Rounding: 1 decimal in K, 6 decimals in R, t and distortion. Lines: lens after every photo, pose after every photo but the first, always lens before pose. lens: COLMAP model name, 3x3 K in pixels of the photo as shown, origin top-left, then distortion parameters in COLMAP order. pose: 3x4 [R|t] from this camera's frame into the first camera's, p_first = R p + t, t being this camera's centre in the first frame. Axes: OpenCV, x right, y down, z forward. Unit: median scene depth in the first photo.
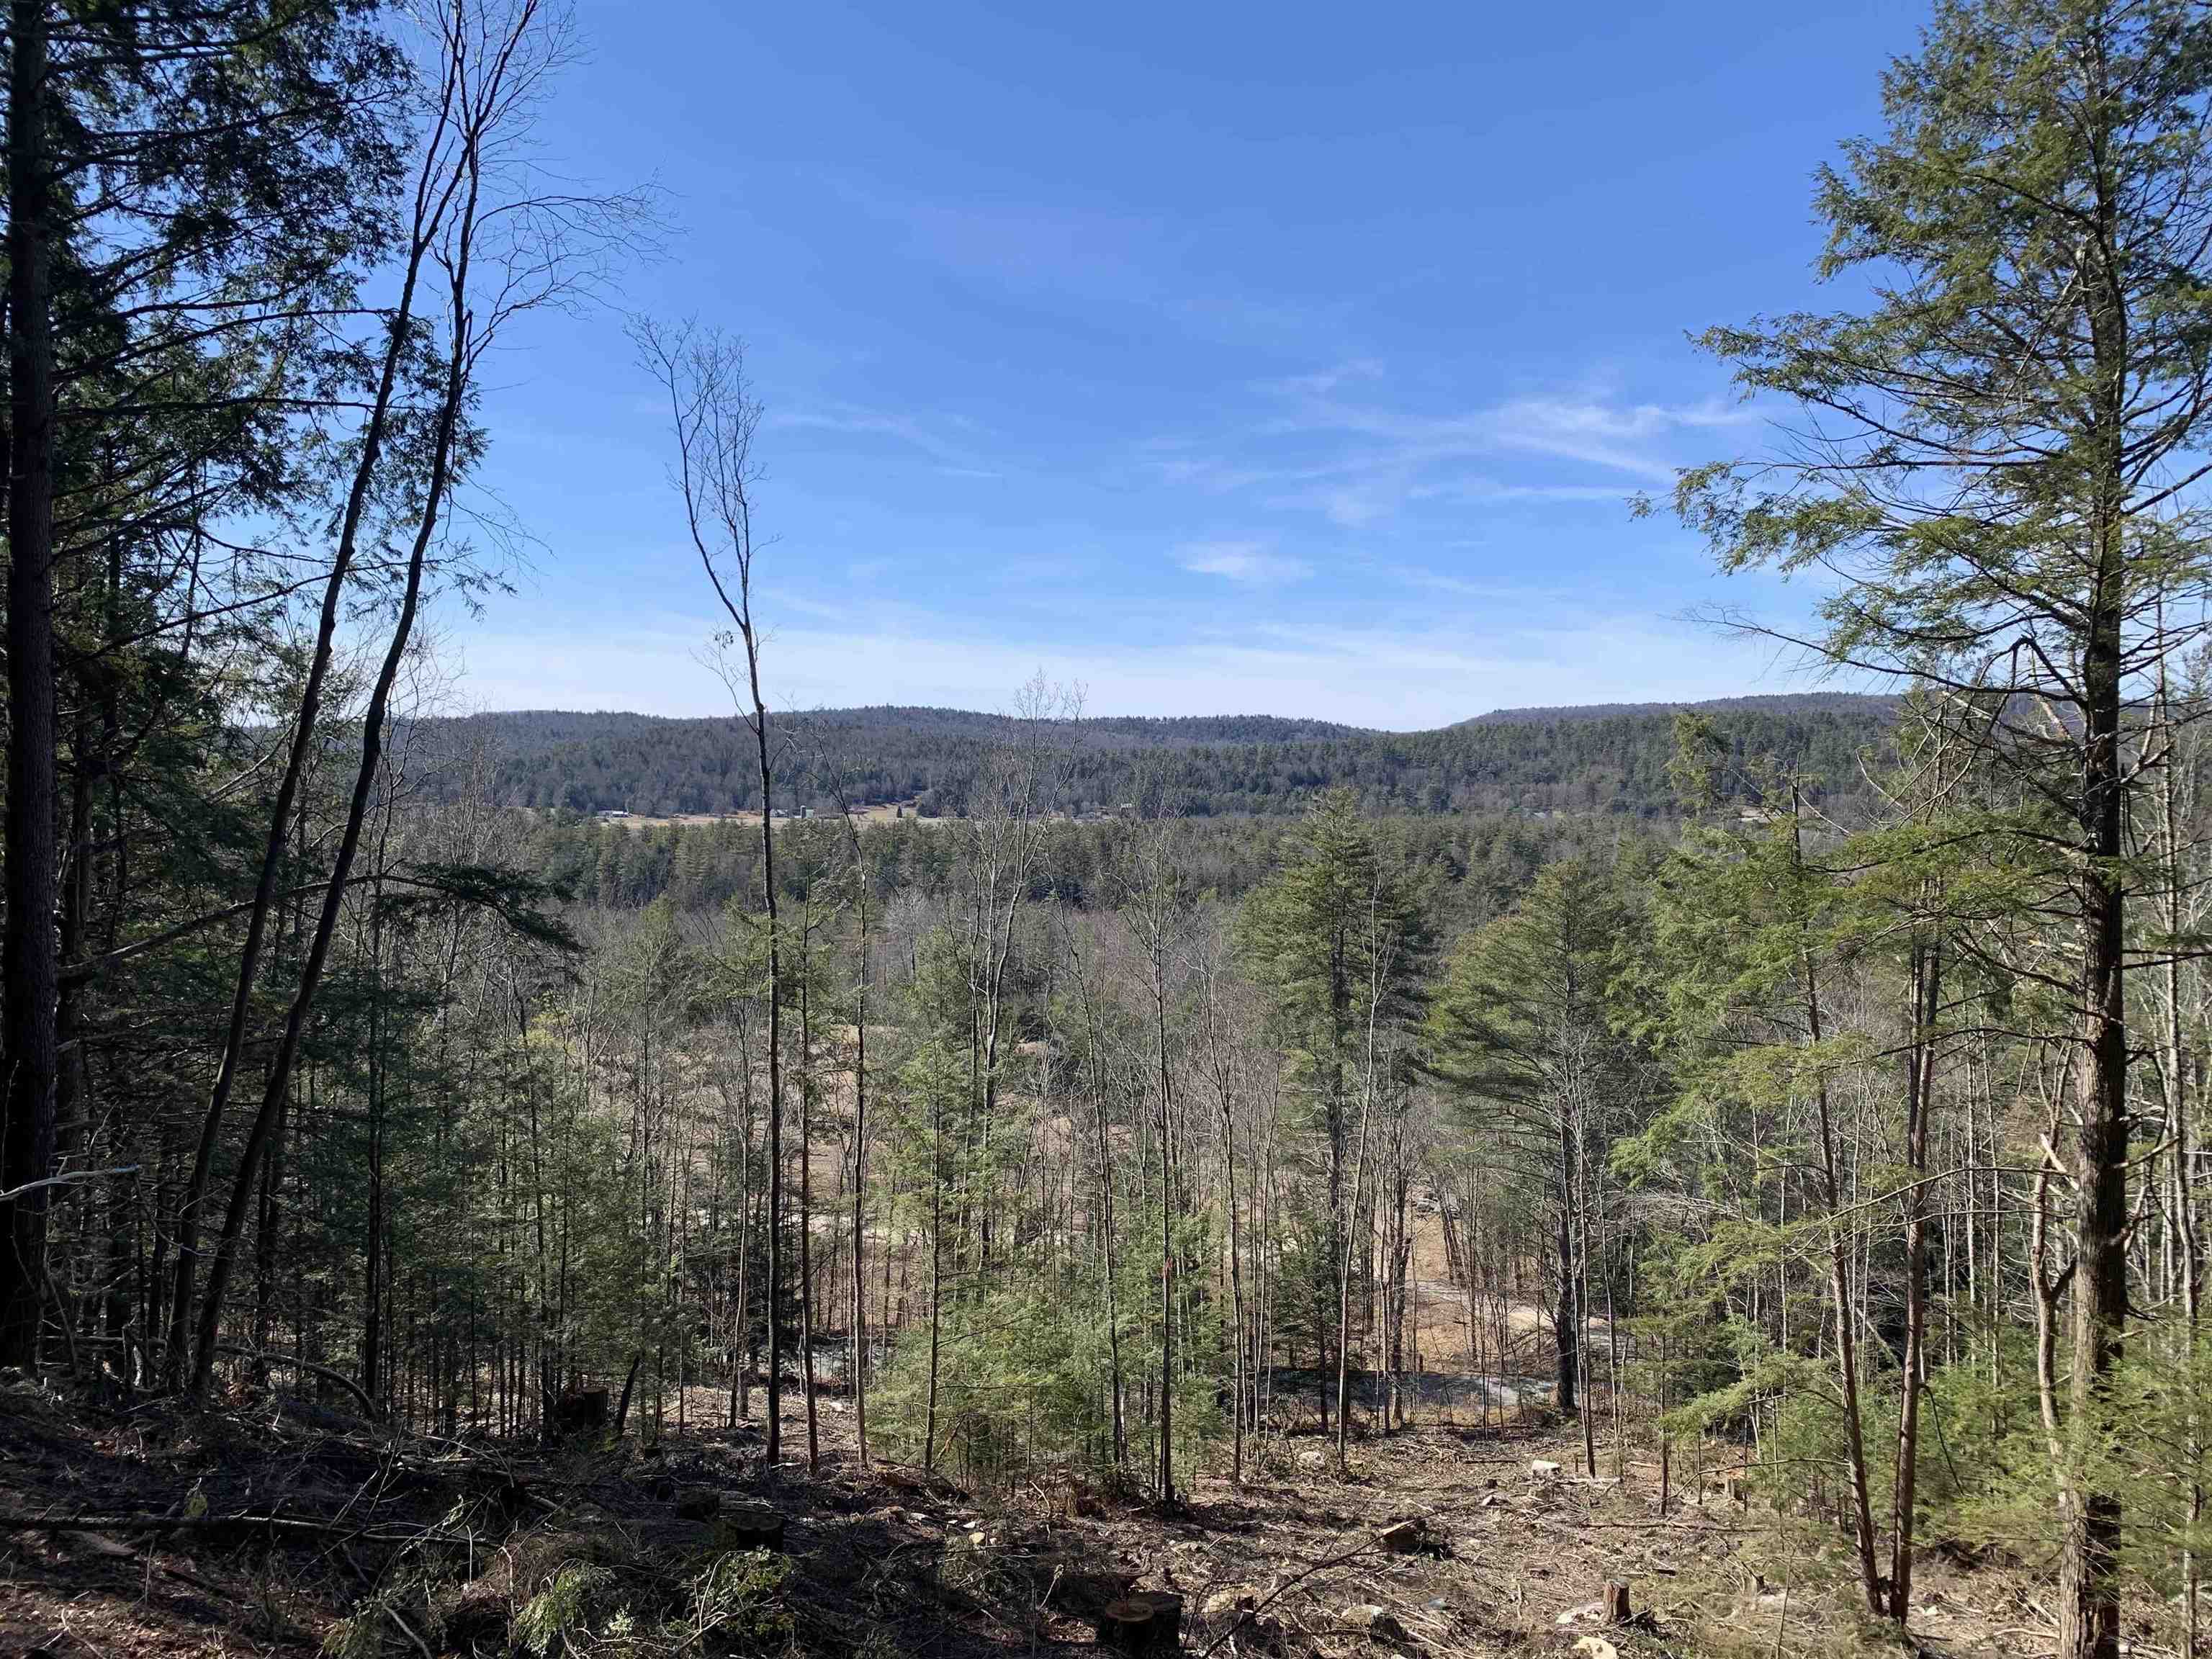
lens RADIAL K [[1698.6, 0, 1090.6], [0, 1698.6, 828.0], [0, 0, 1]] dist [0.020454, -0.017020]
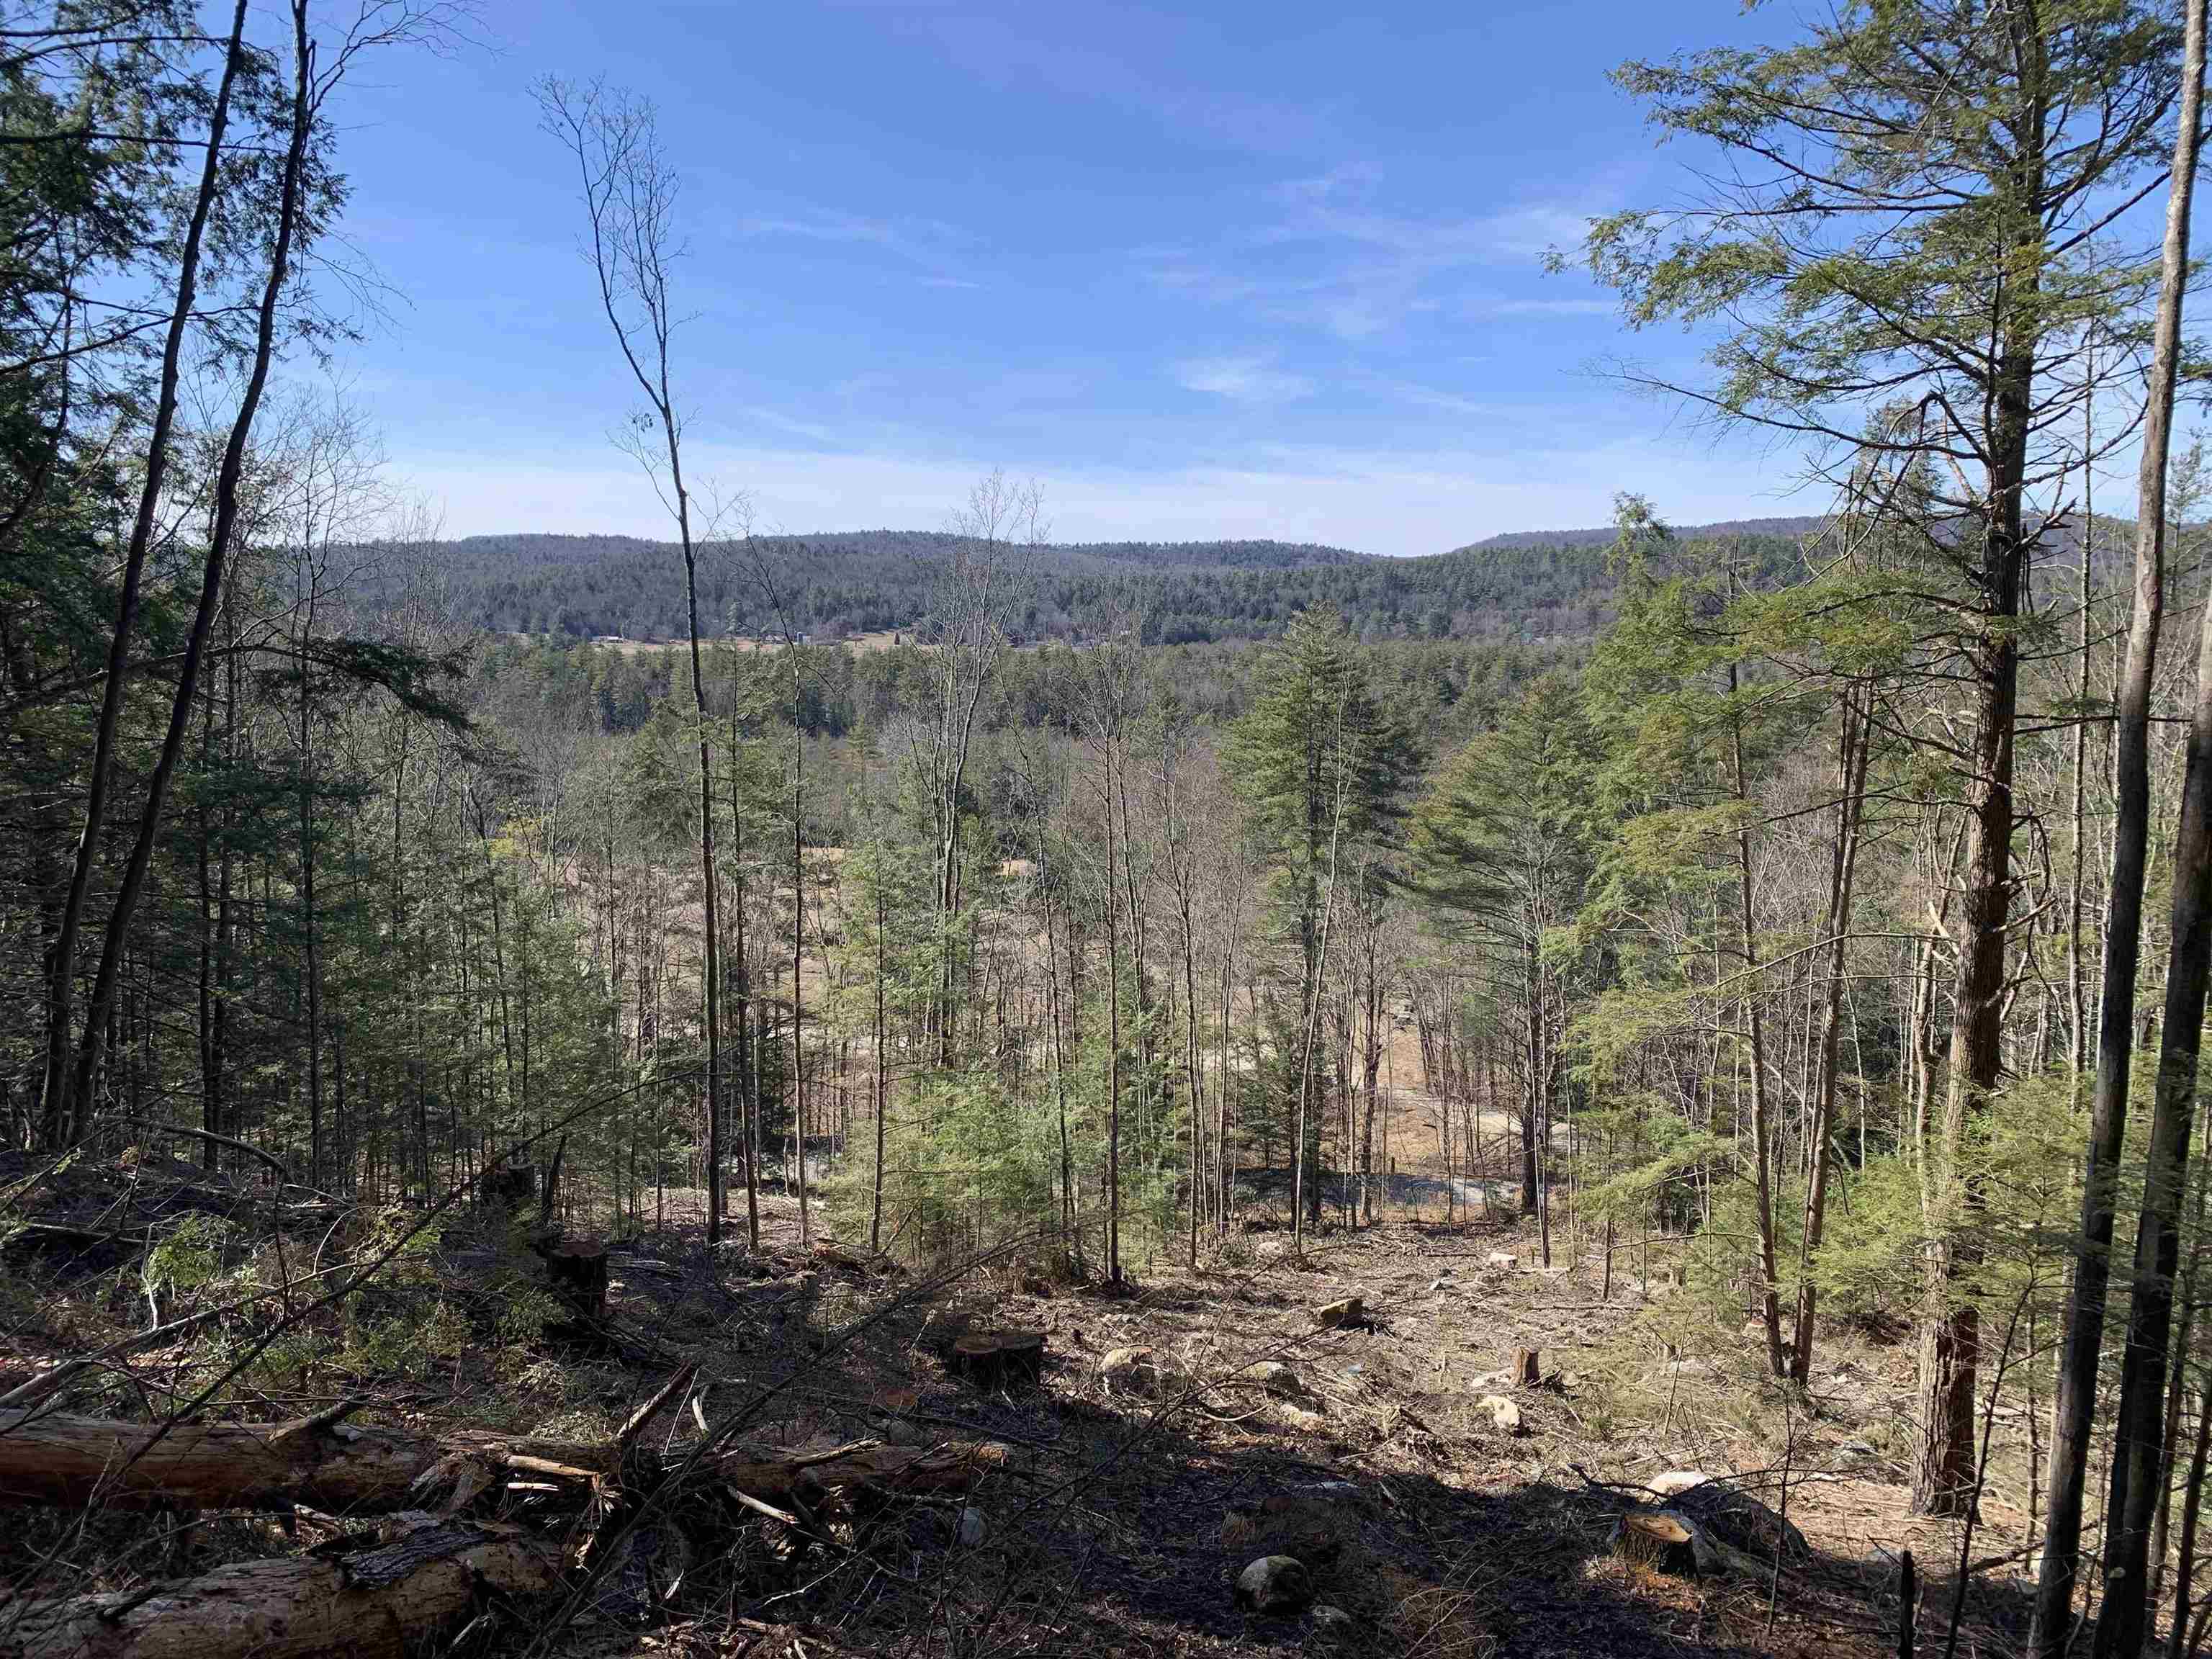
lens RADIAL K [[1687.9, 0, 1107.3], [0, 1687.9, 830.2], [0, 0, 1]] dist [0.038203, -0.034421]
pose [[0.999967, -0.001662, 0.007974, 0.032941], [0.000836, 0.994732, 0.102506, 0.017172], [-0.008102, -0.102496, 0.994700, 0.007206]]
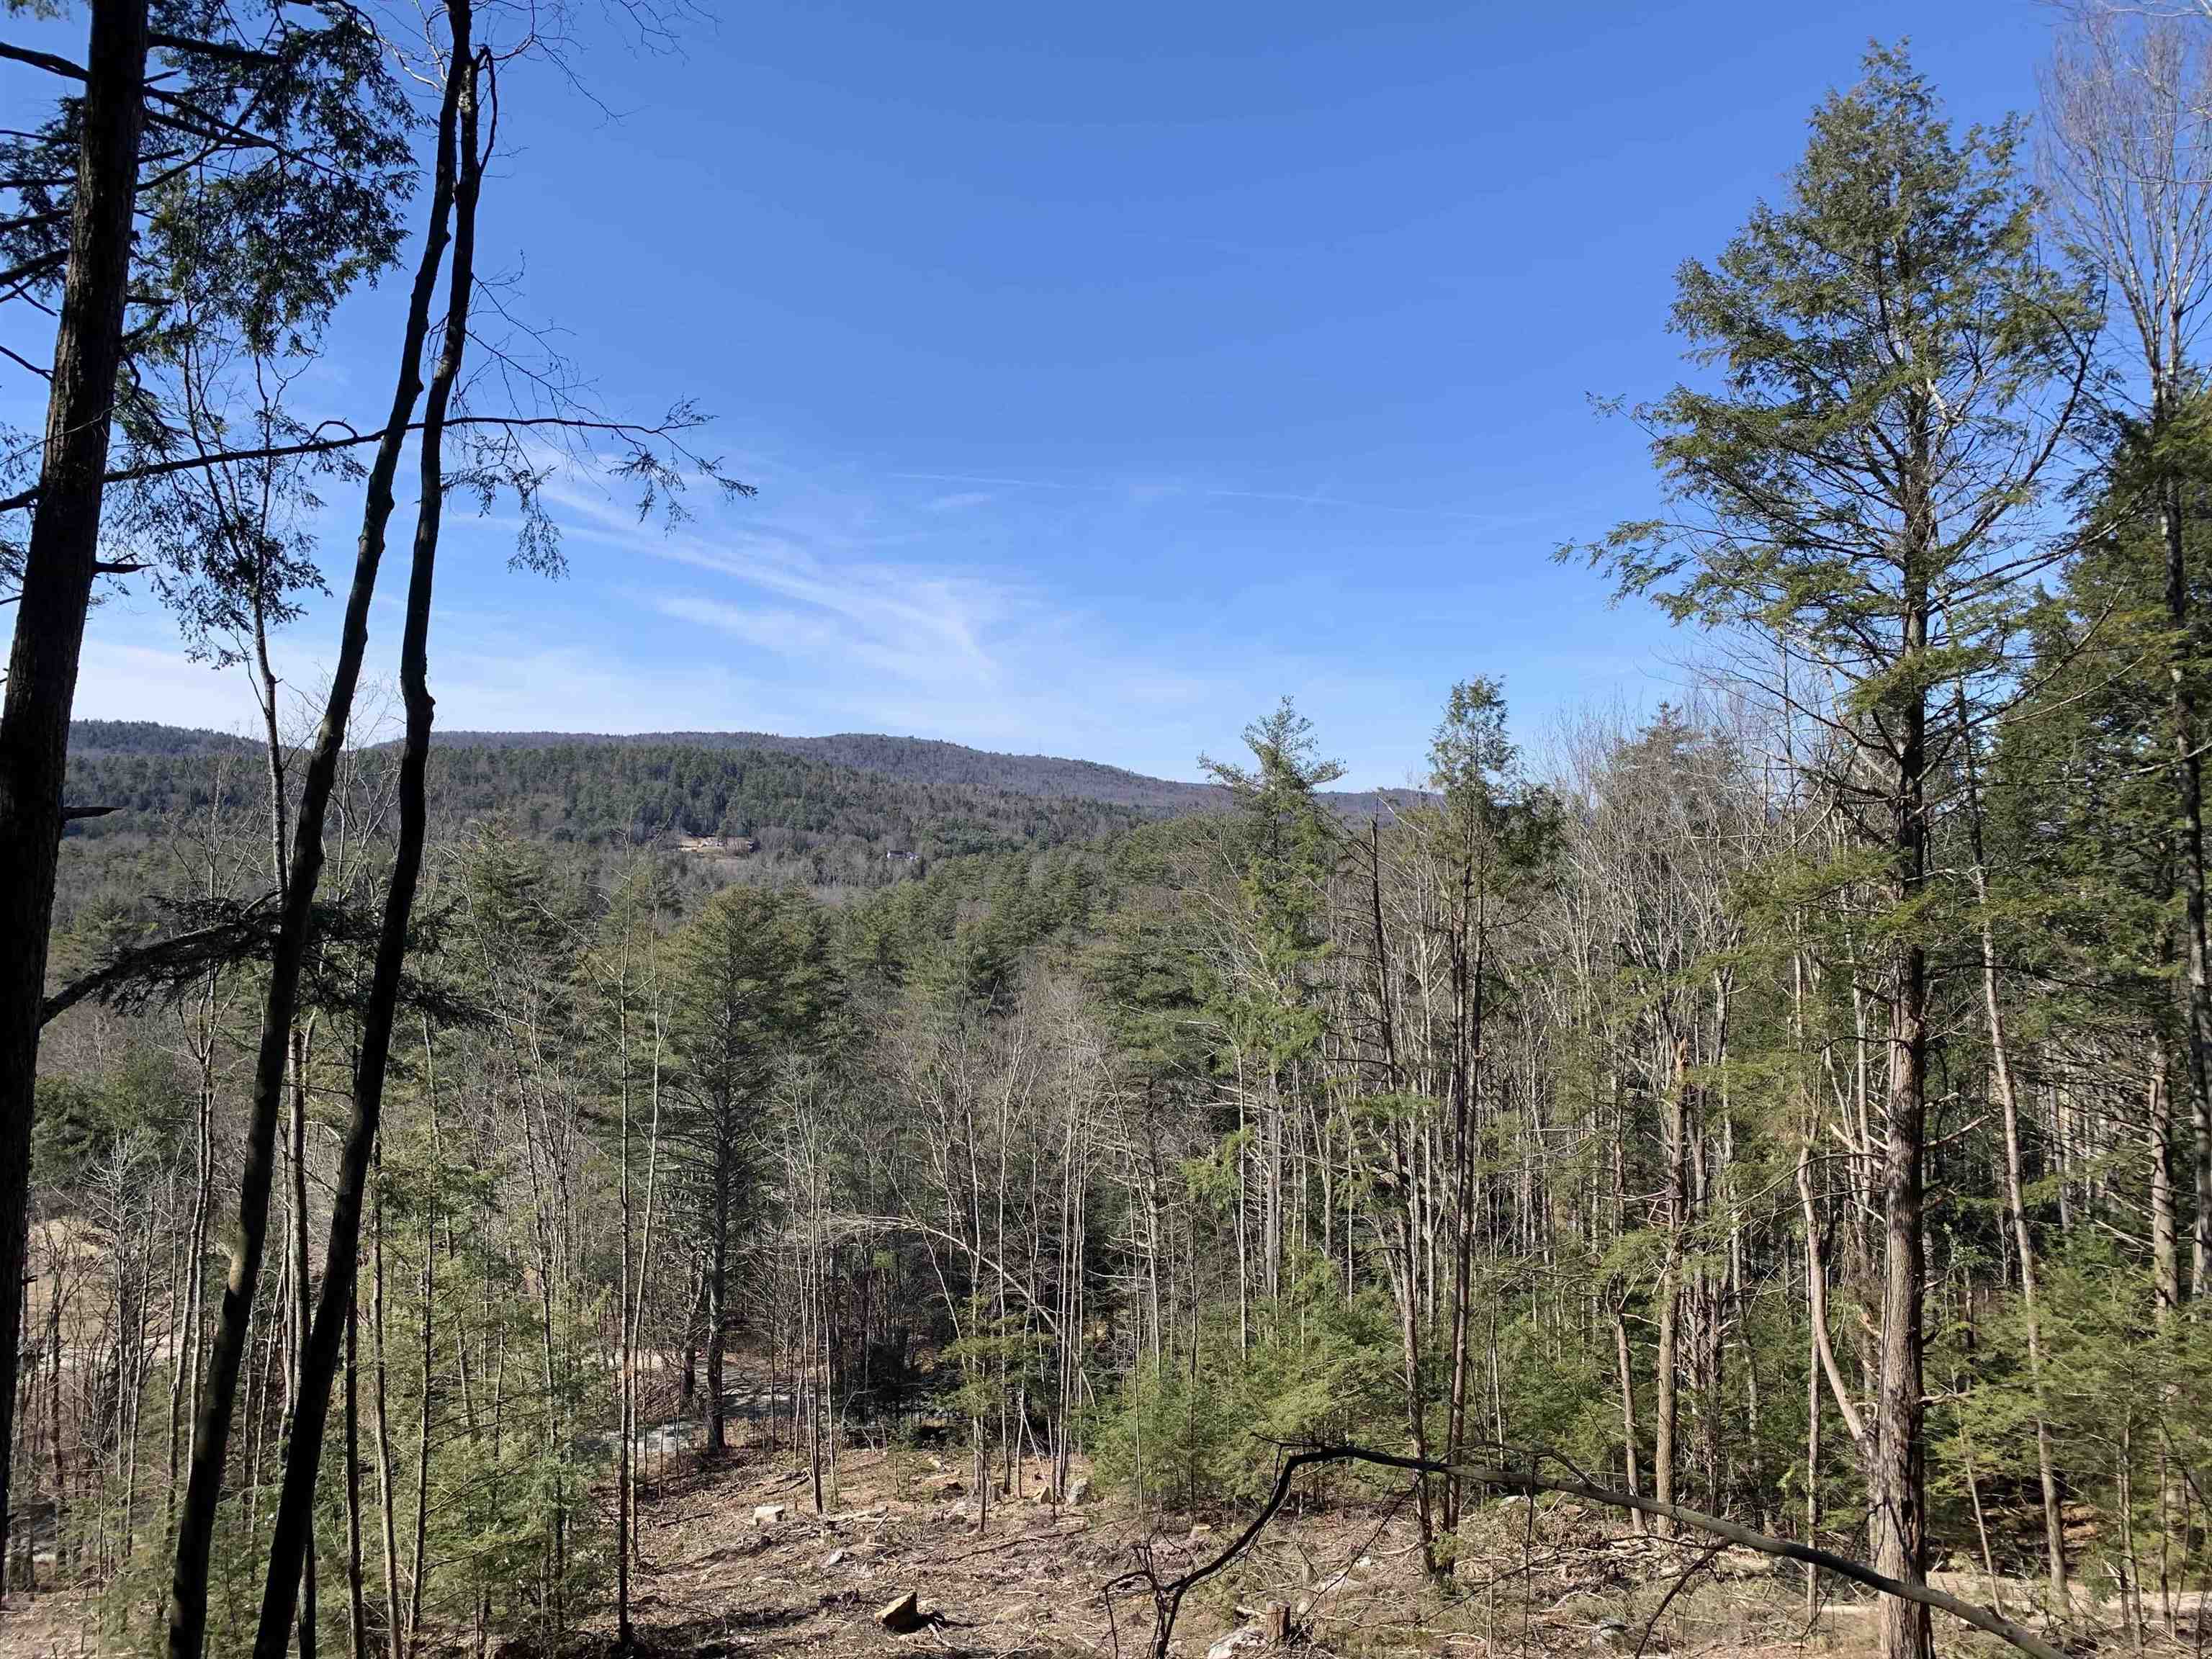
lens RADIAL K [[1698.6, 0, 1090.6], [0, 1698.6, 828.0], [0, 0, 1]] dist [0.020454, -0.017020]
pose [[0.816682, 0.021846, 0.576674, -0.256645], [-0.012109, 0.999712, -0.020724, 0.002931], [-0.576960, 0.009942, 0.816712, 0.155822]]
